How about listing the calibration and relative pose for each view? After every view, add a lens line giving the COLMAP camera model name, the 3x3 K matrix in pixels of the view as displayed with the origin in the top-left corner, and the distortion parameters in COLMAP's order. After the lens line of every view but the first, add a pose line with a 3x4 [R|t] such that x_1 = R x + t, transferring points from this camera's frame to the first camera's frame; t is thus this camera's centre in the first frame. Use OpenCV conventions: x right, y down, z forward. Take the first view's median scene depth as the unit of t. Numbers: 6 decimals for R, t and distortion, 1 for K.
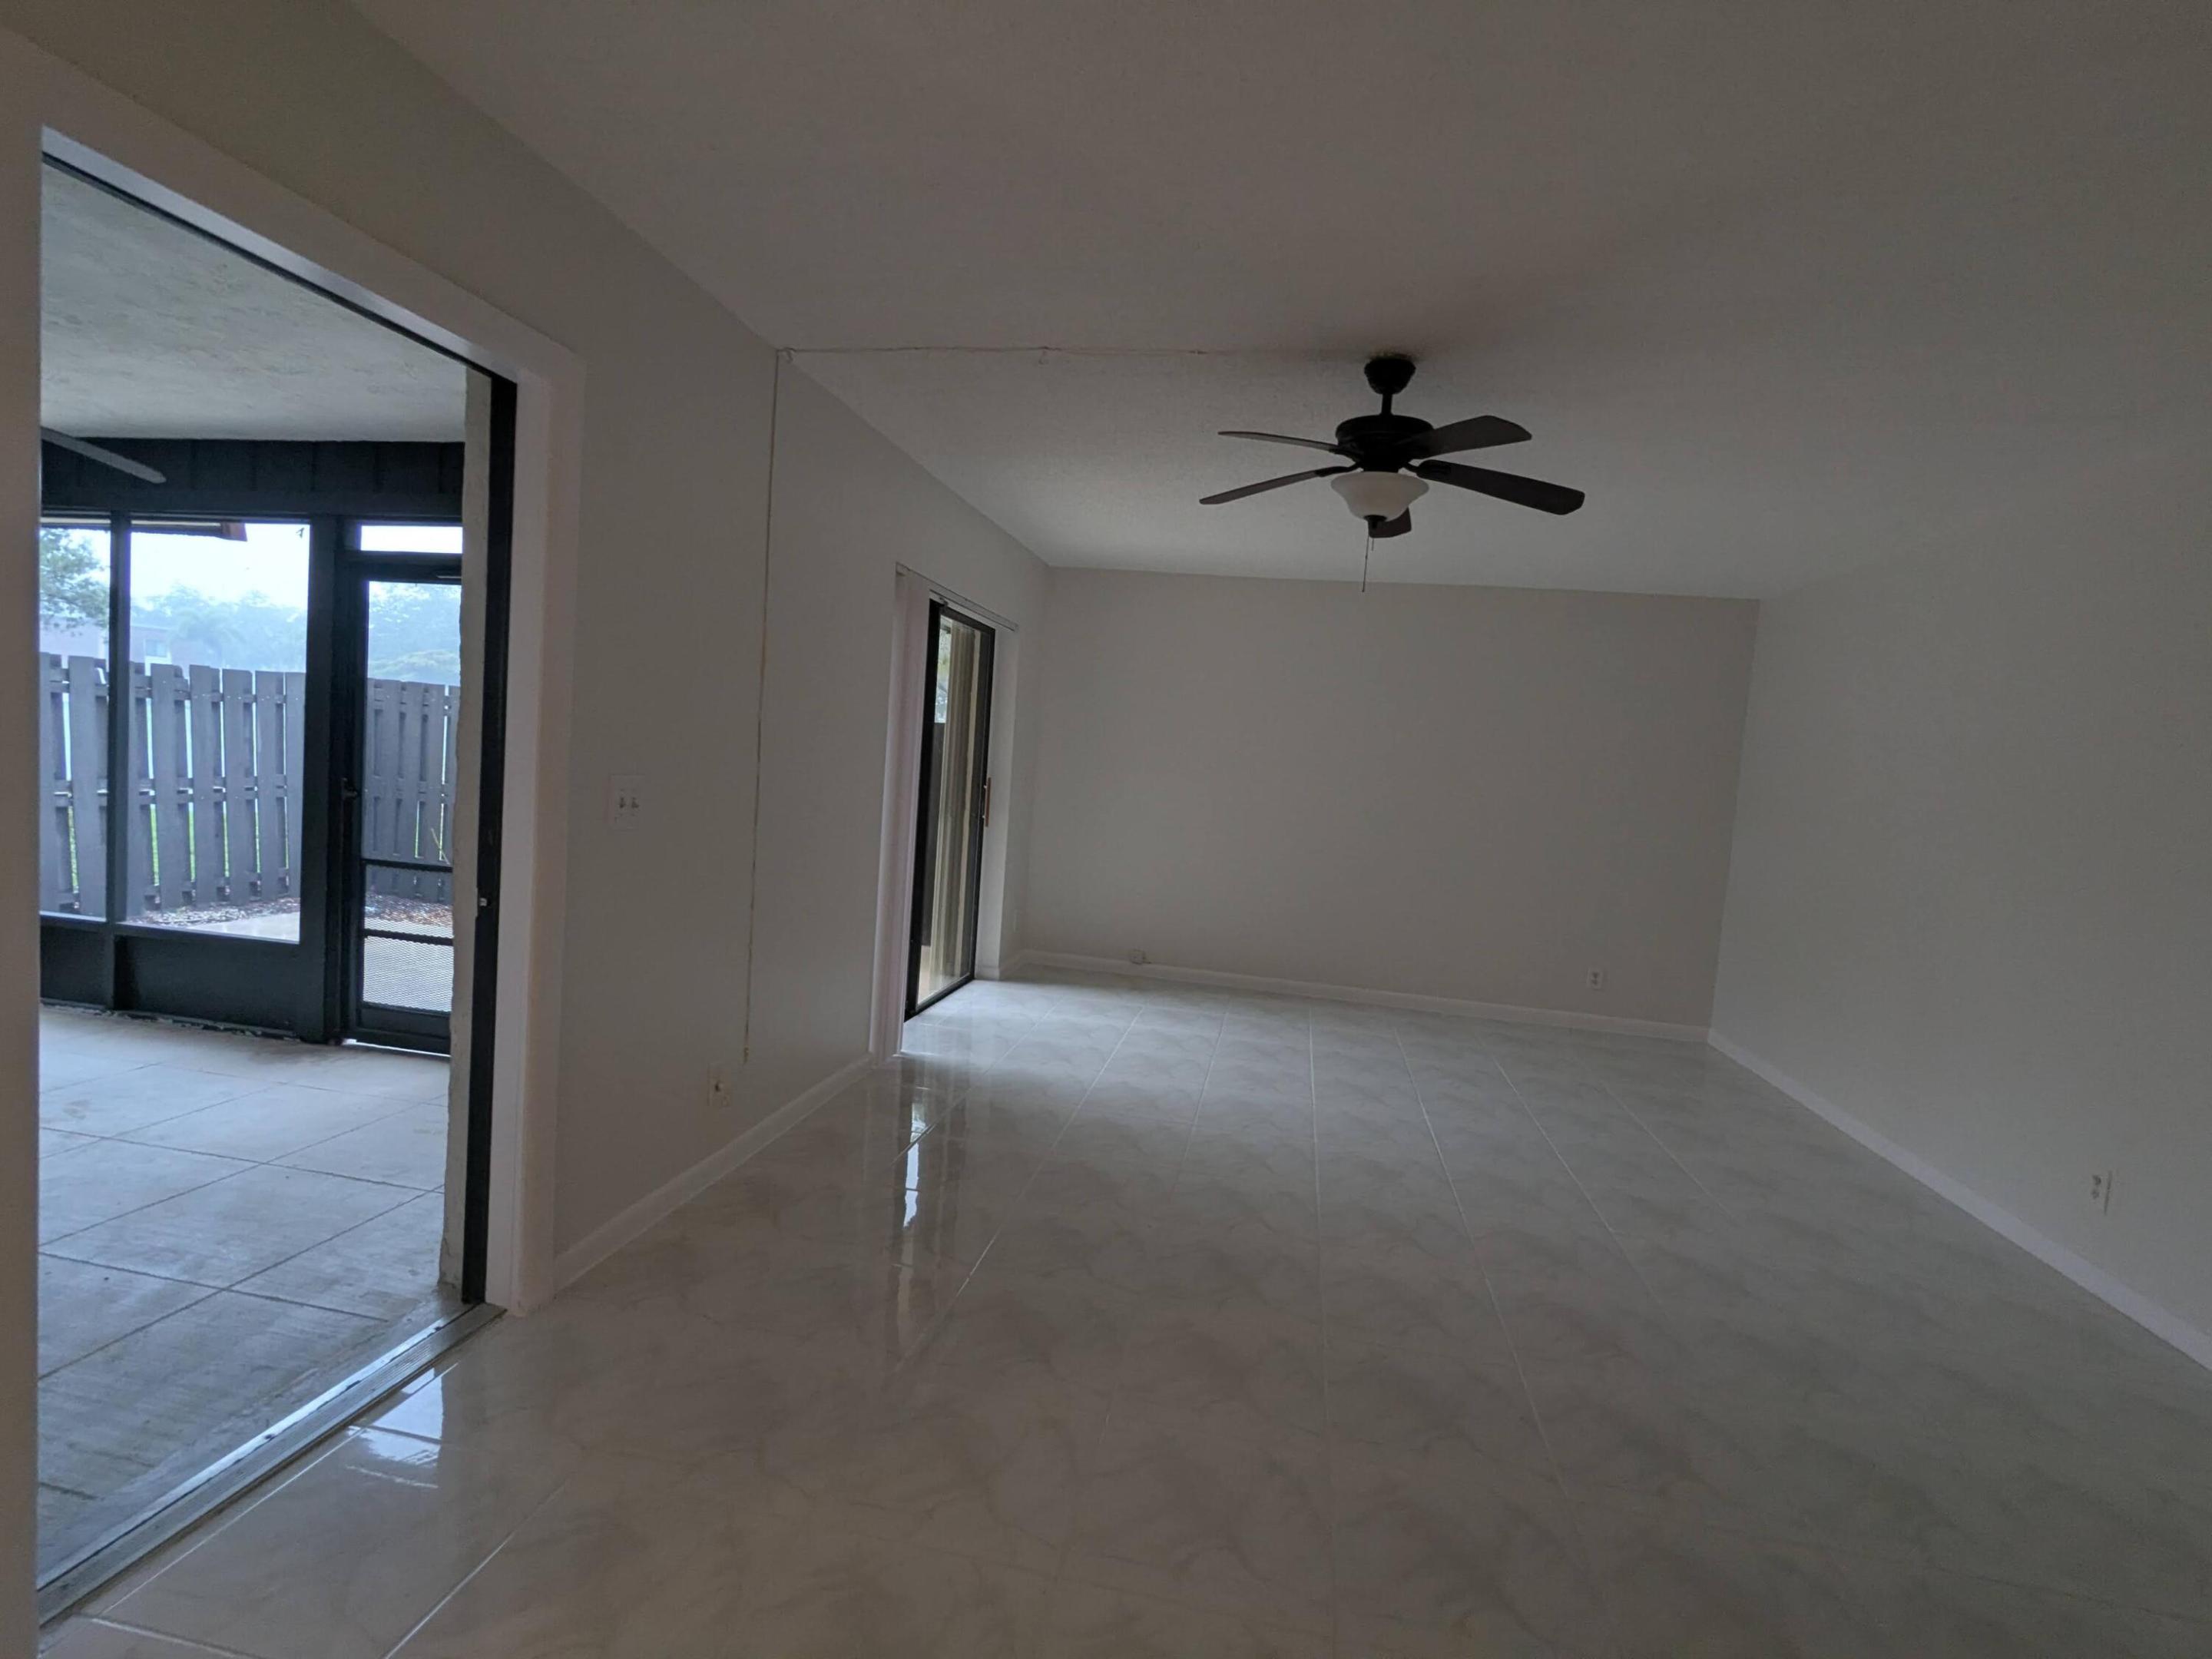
lens RADIAL K [[1045.0, 0, 1088.0], [0, 1045.0, 830.8], [0, 0, 1]] dist [0.003630, 0.001649]
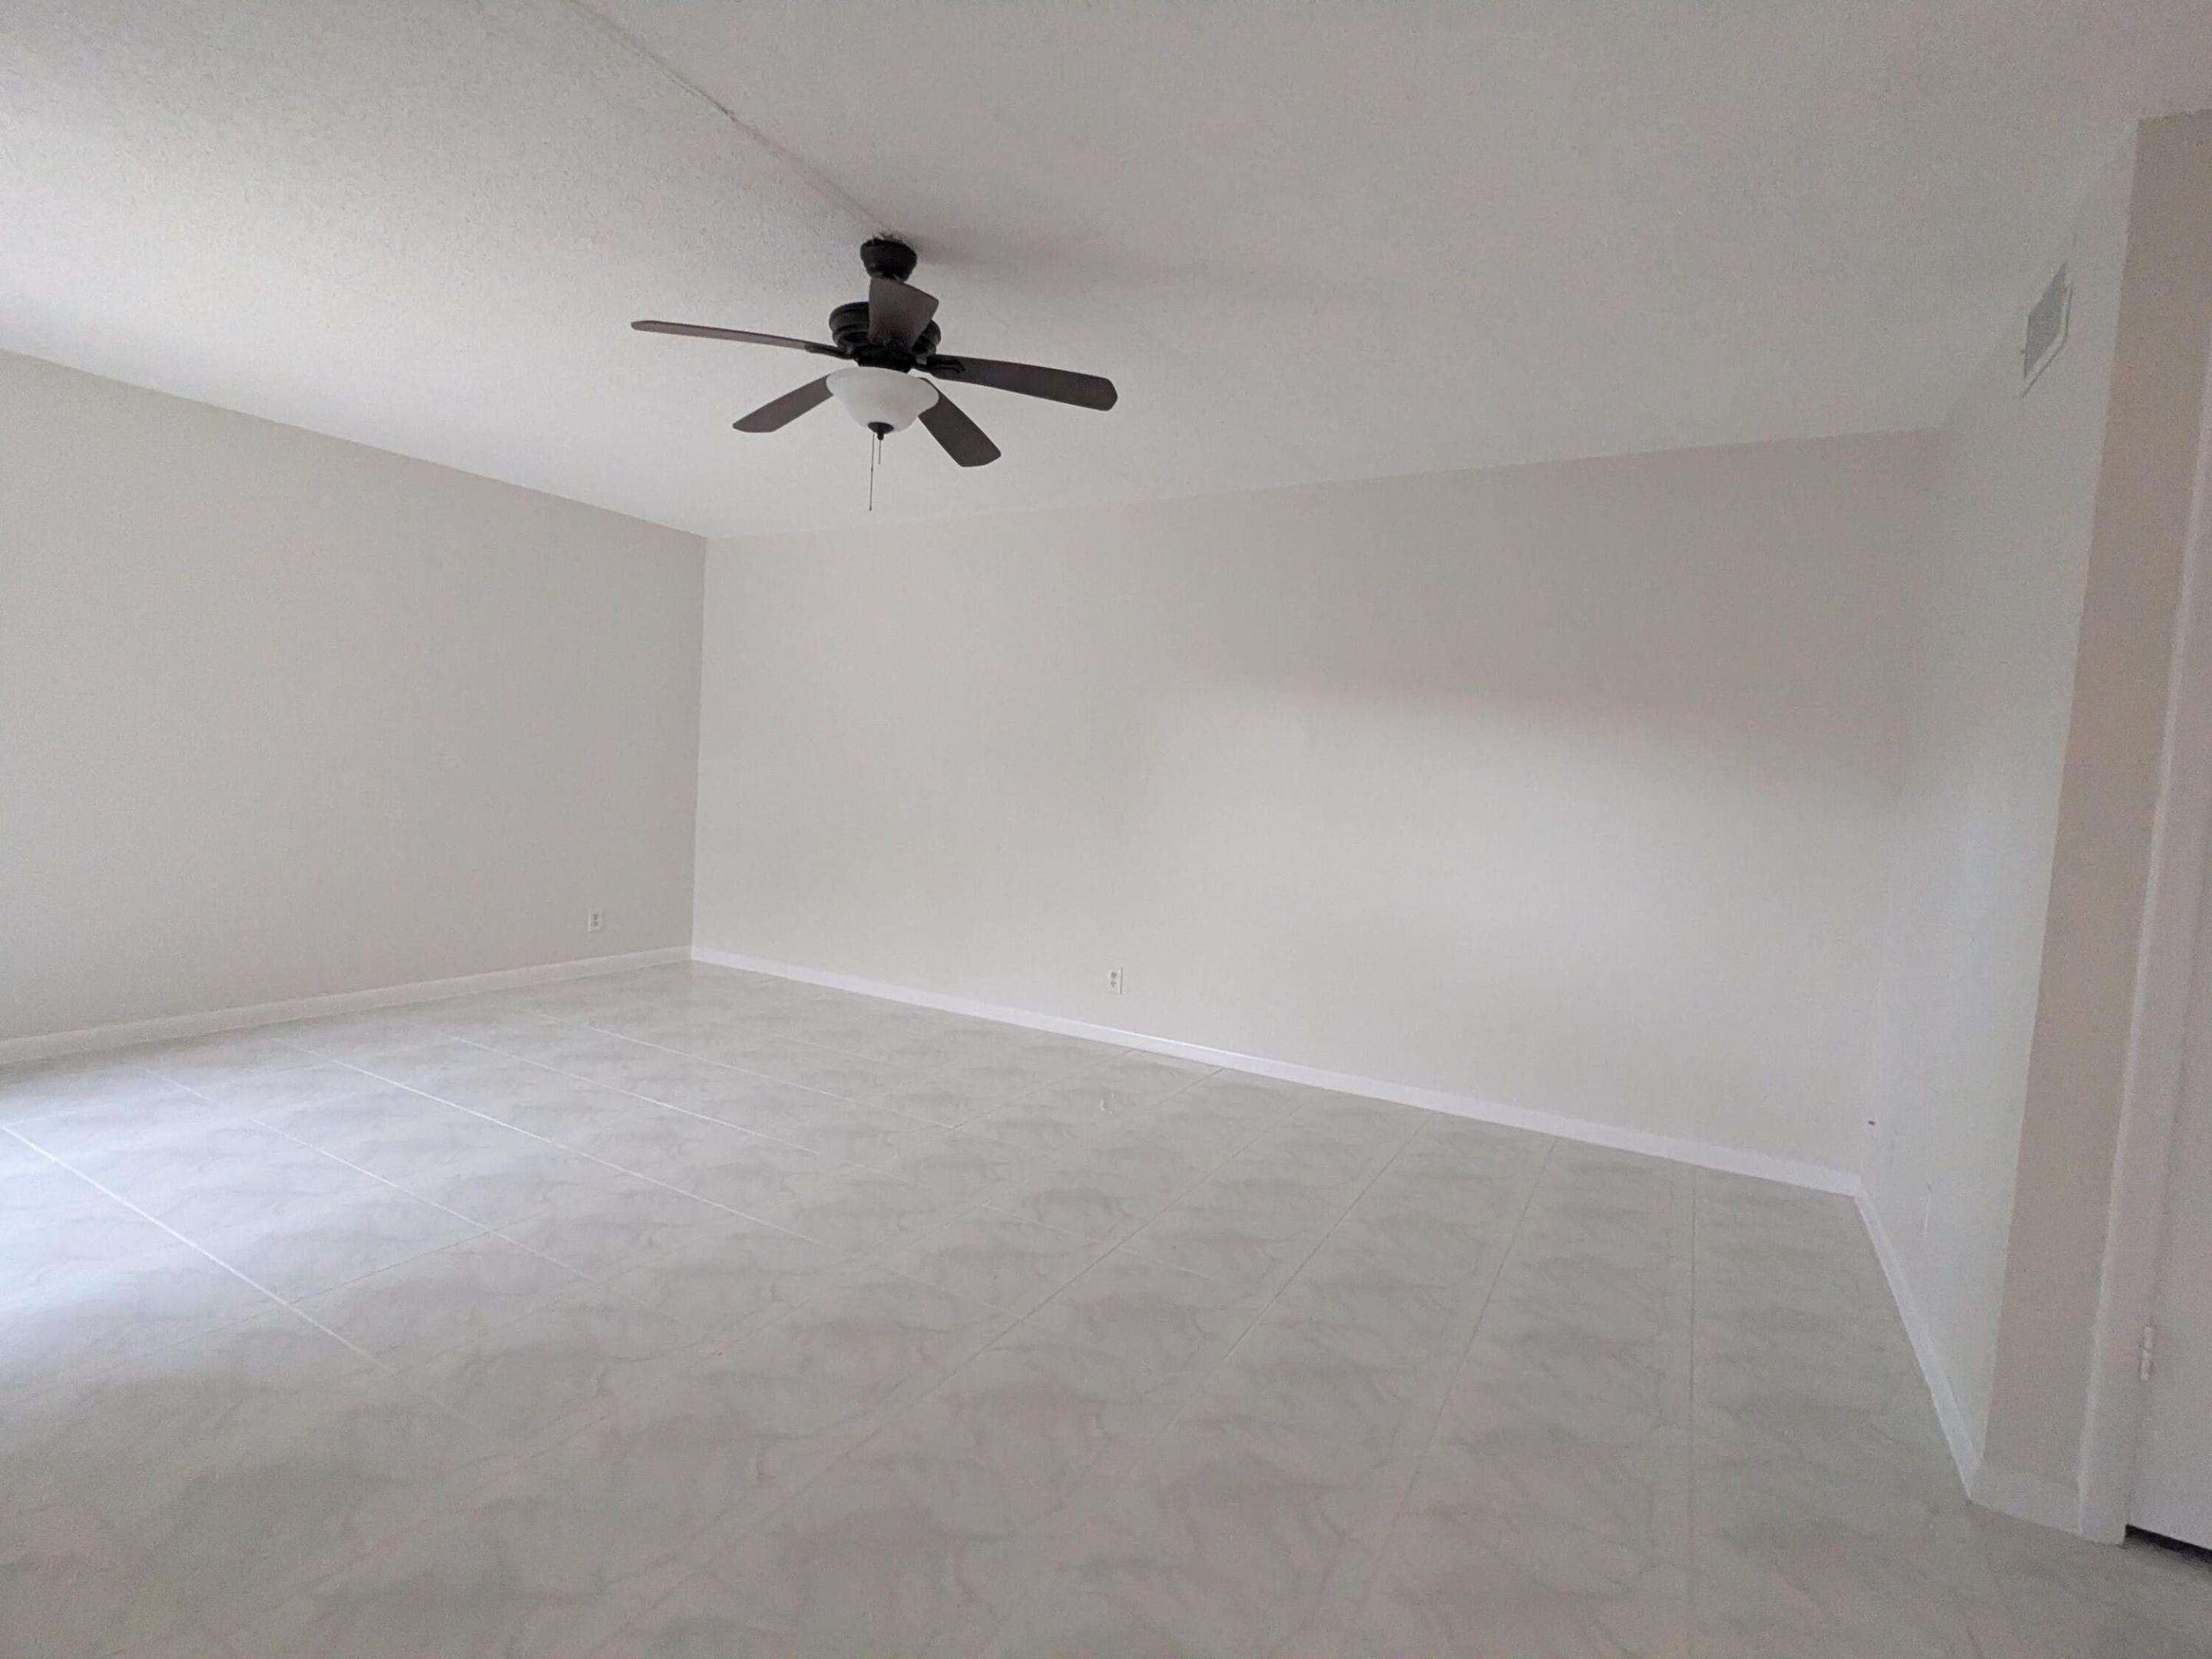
lens RADIAL K [[1045.0, 0, 1103.7], [0, 1045.0, 827.9], [0, 0, 1]] dist [0.003630, 0.001649]
pose [[0.311851, -0.104689, 0.944346, -0.368437], [0.030216, 0.994501, 0.100271, -0.031526], [-0.949650, -0.002735, 0.313300, 0.395936]]
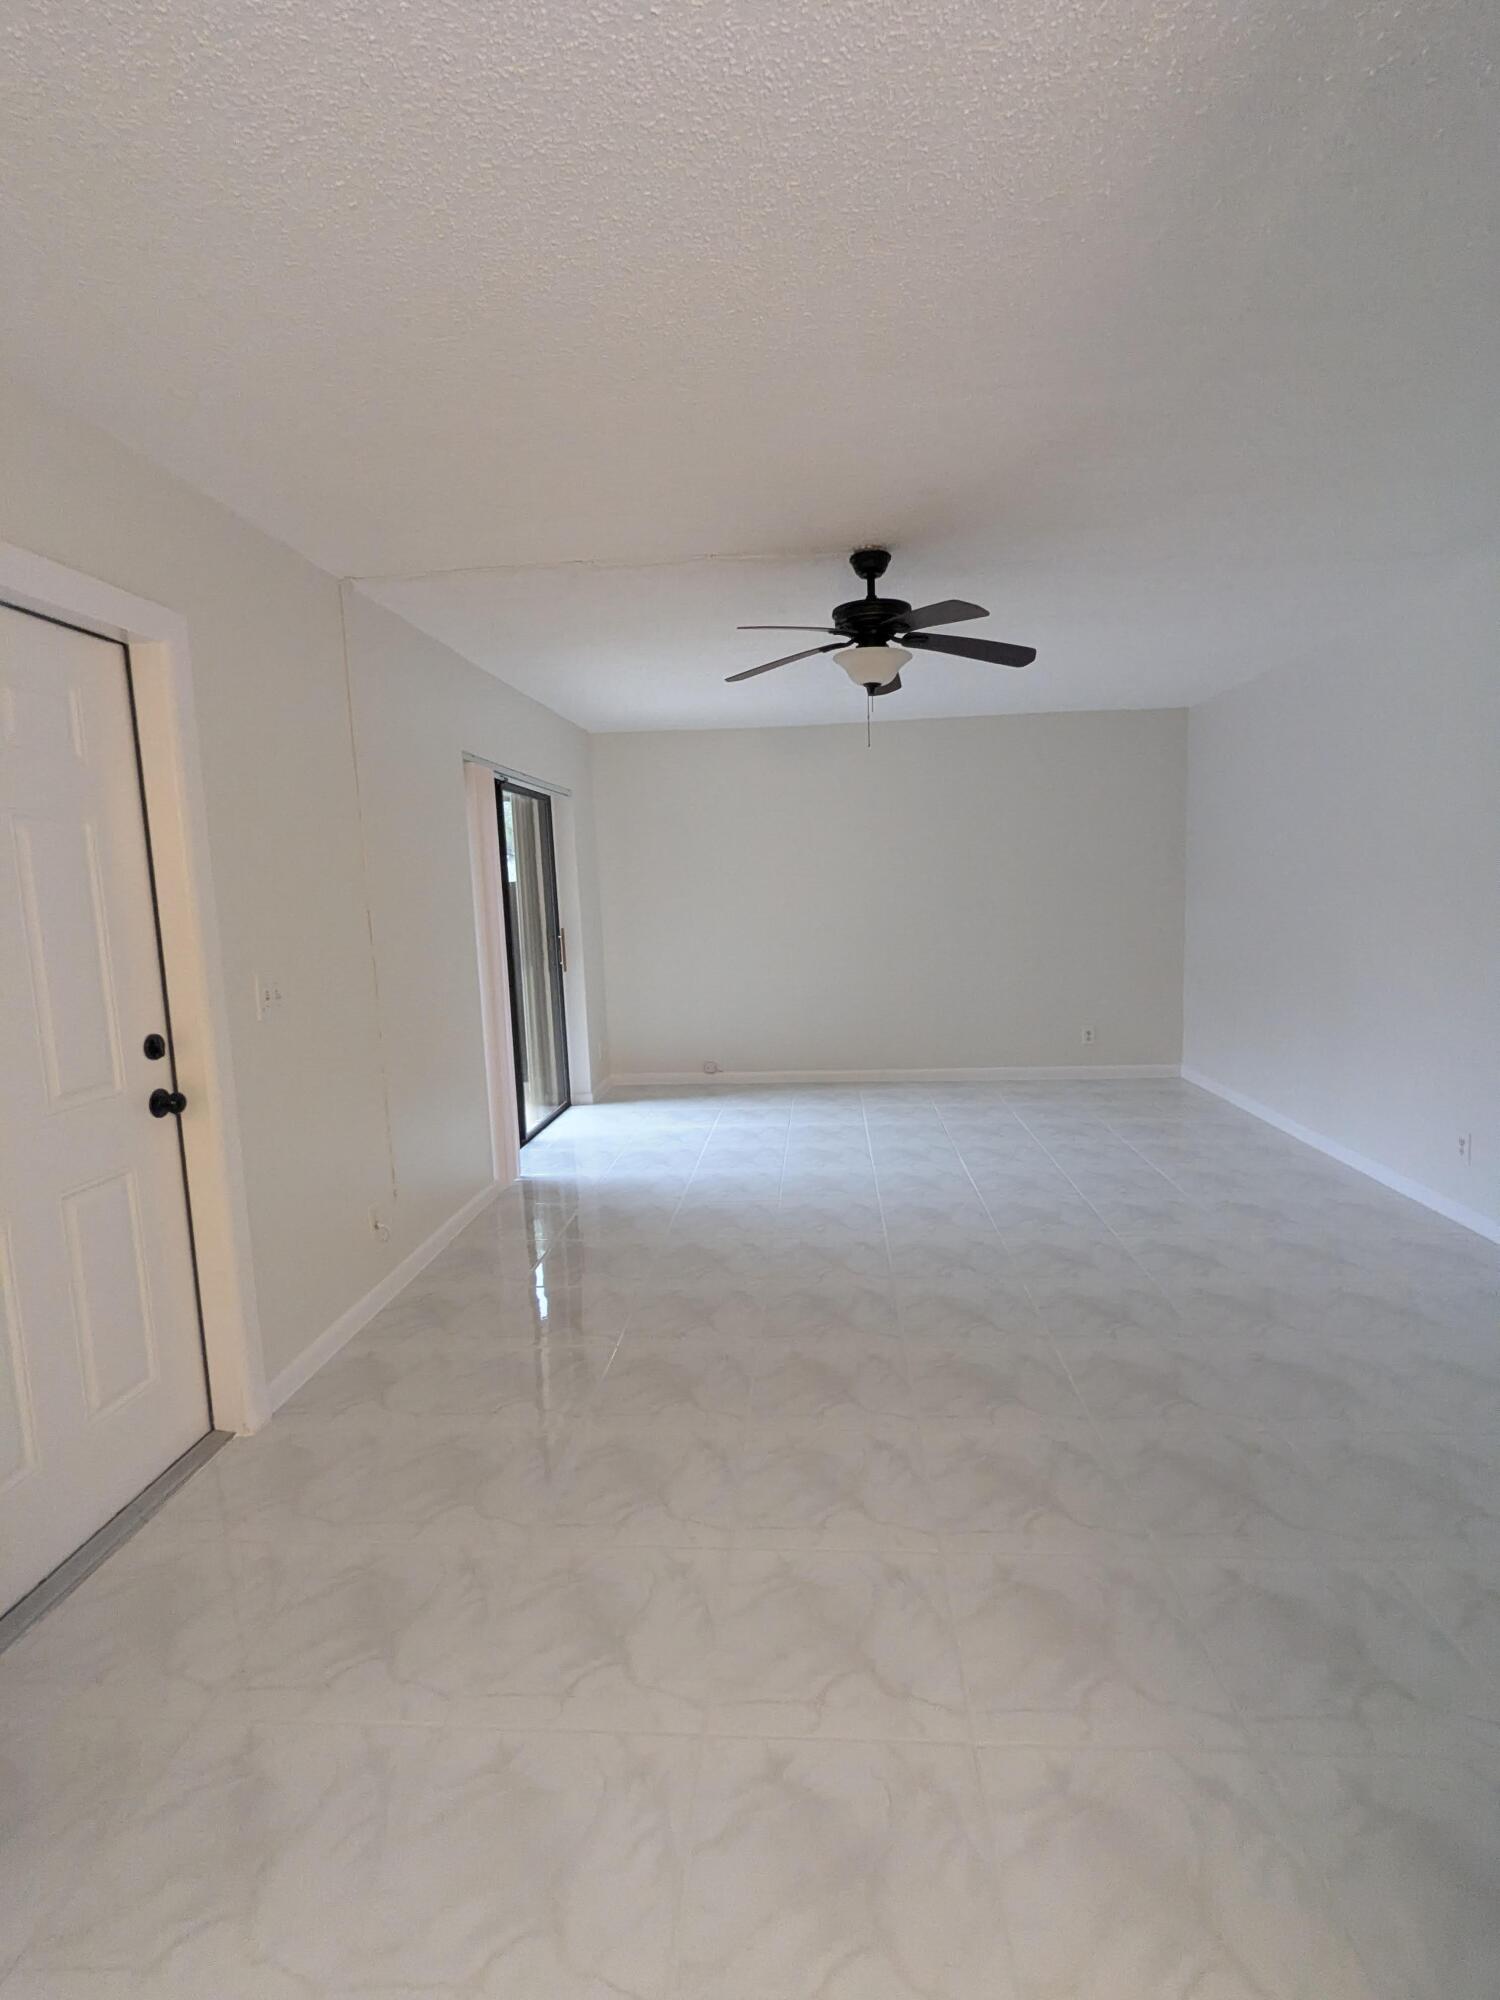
lens RADIAL K [[944.8, 0, 738.2], [0, 944.8, 1000.4], [0, 0, 1]] dist [0.003630, 0.001649]
pose [[0.987774, -0.122929, 0.095869, -0.018803], [0.117928, 0.991430, 0.056208, -0.011724], [-0.101957, -0.044215, 0.993806, -0.057750]]
